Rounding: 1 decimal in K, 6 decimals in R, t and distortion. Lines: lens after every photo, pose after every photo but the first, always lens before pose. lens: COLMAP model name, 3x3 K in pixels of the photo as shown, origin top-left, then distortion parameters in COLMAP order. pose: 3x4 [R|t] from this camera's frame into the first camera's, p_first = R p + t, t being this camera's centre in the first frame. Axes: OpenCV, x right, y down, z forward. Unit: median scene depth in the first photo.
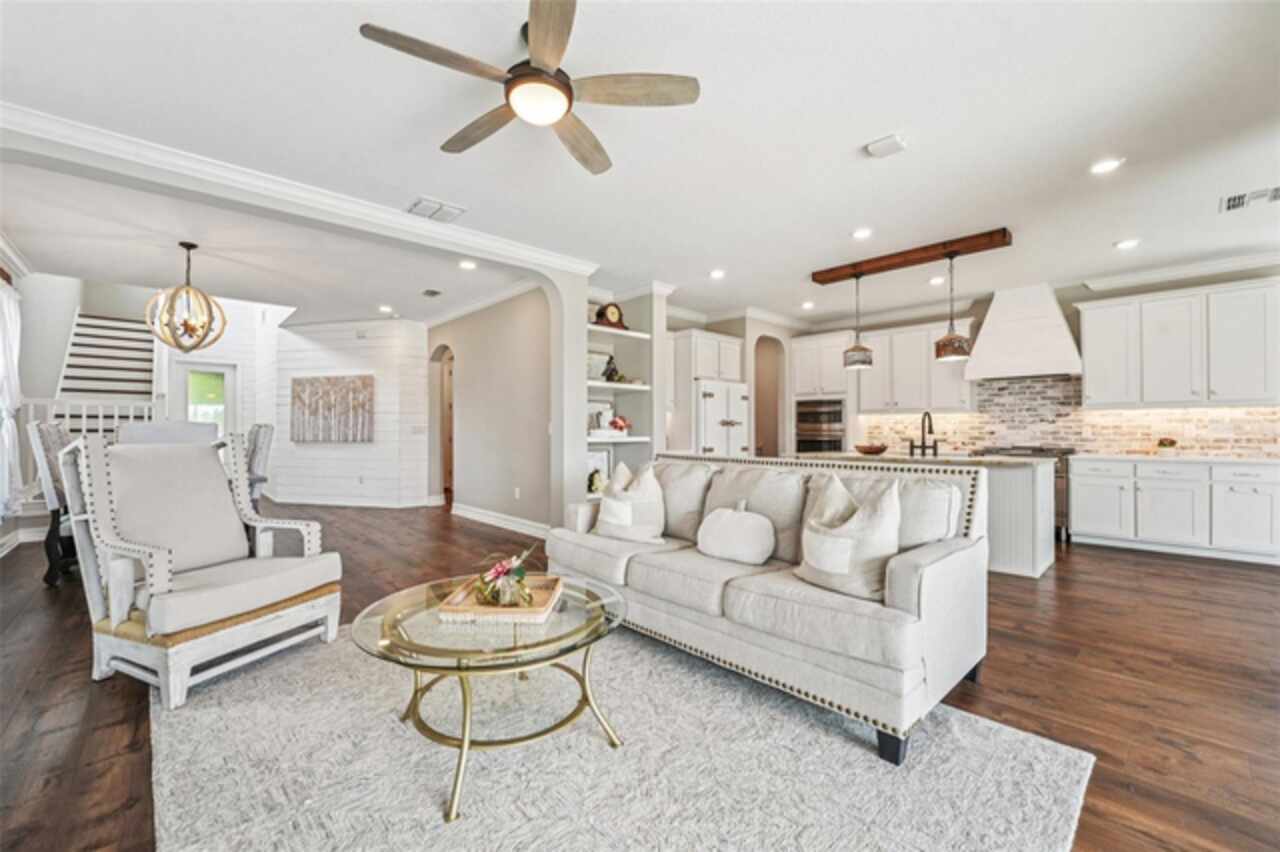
lens RADIAL K [[525.2, 0, 637.4], [0, 525.2, 436.5], [0, 0, 1]] dist [-0.018593, 0.002567]
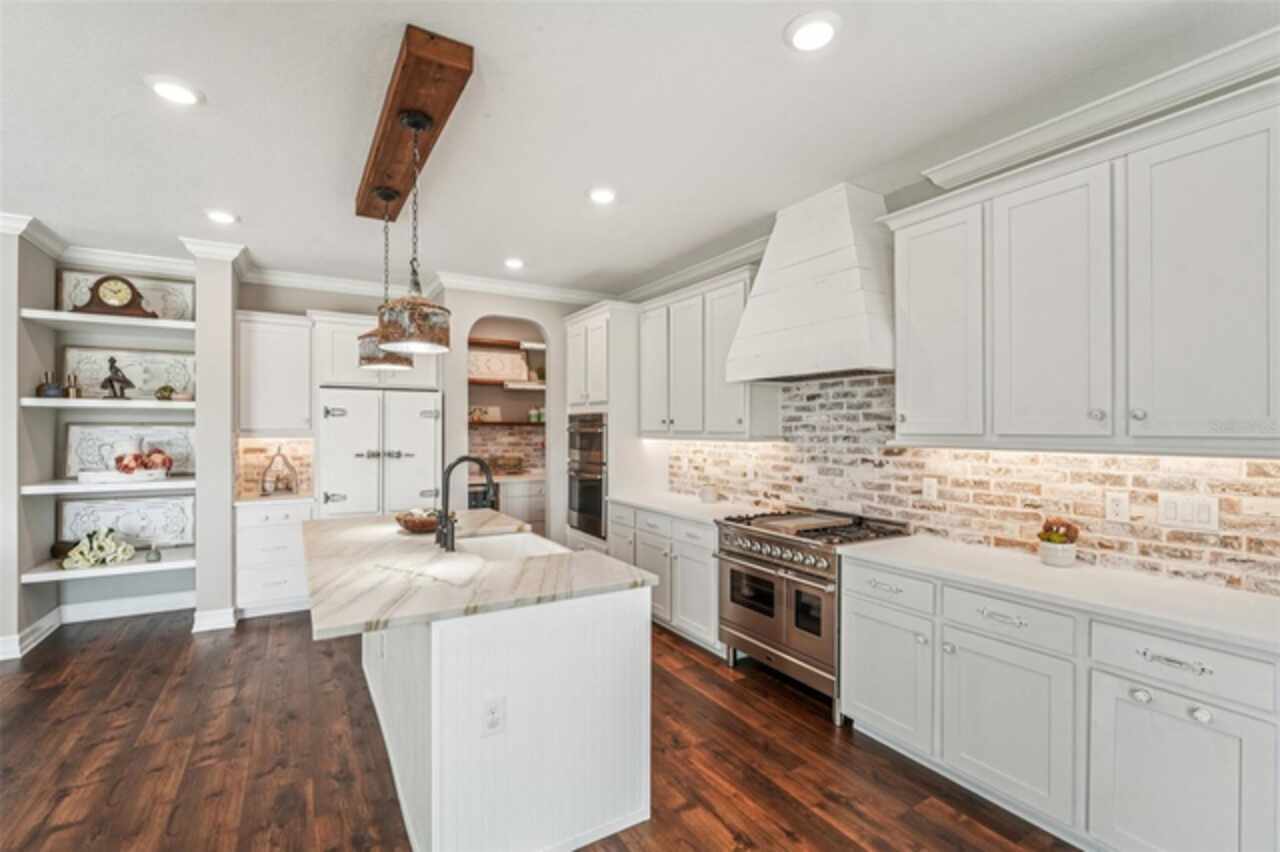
lens RADIAL K [[578.6, 0, 639.0], [0, 578.6, 433.6], [0, 0, 1]] dist [-0.003088, -0.000286]
pose [[0.976853, 0.002628, -0.213897, 0.644148], [-0.002241, 0.999995, 0.002053, -0.054358], [0.213901, -0.001526, 0.976854, 0.382950]]
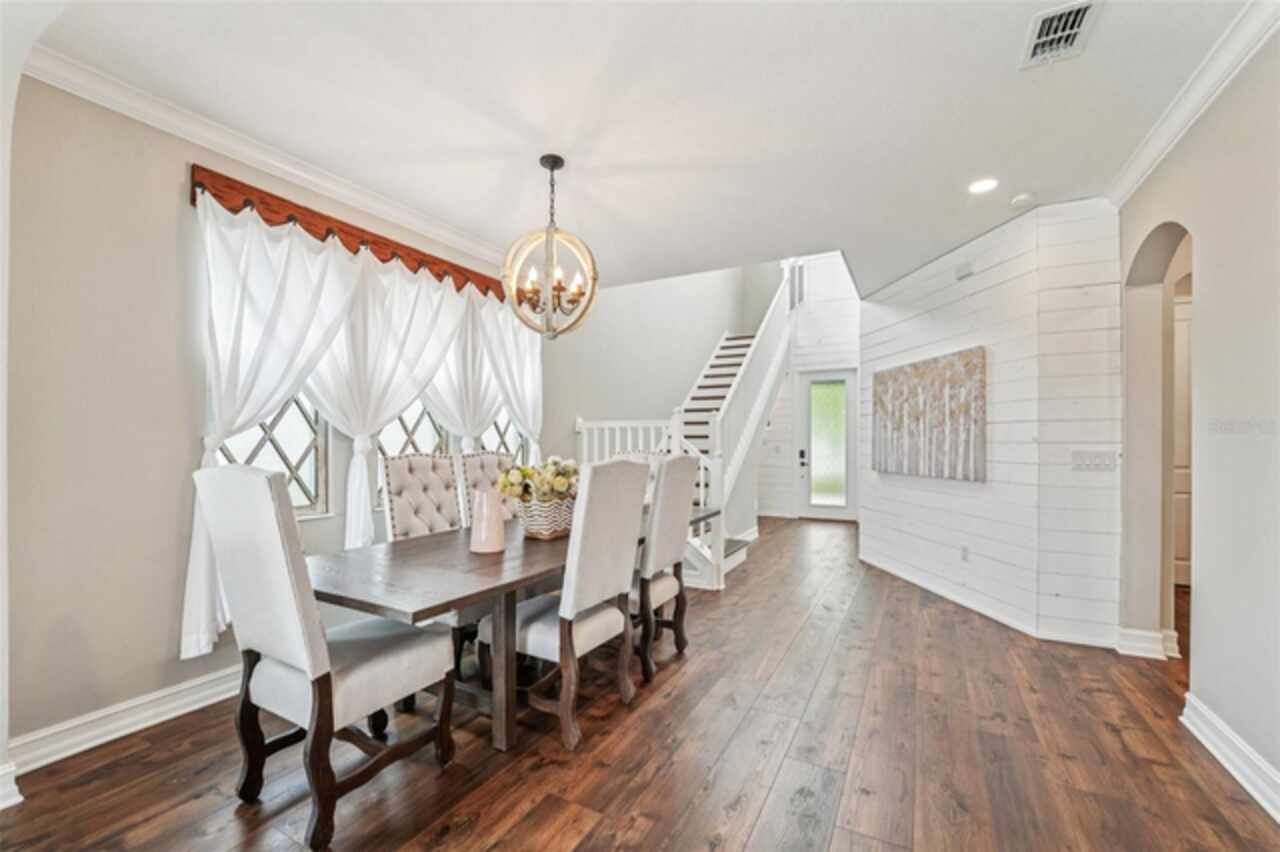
lens RADIAL K [[525.2, 0, 637.3], [0, 525.2, 437.0], [0, 0, 1]] dist [-0.018593, 0.002567]
pose [[0.325282, -0.008554, -0.945578, -0.181078], [-0.009433, 0.999880, -0.012291, -0.027844], [0.945570, 0.012917, 0.325162, 0.644606]]
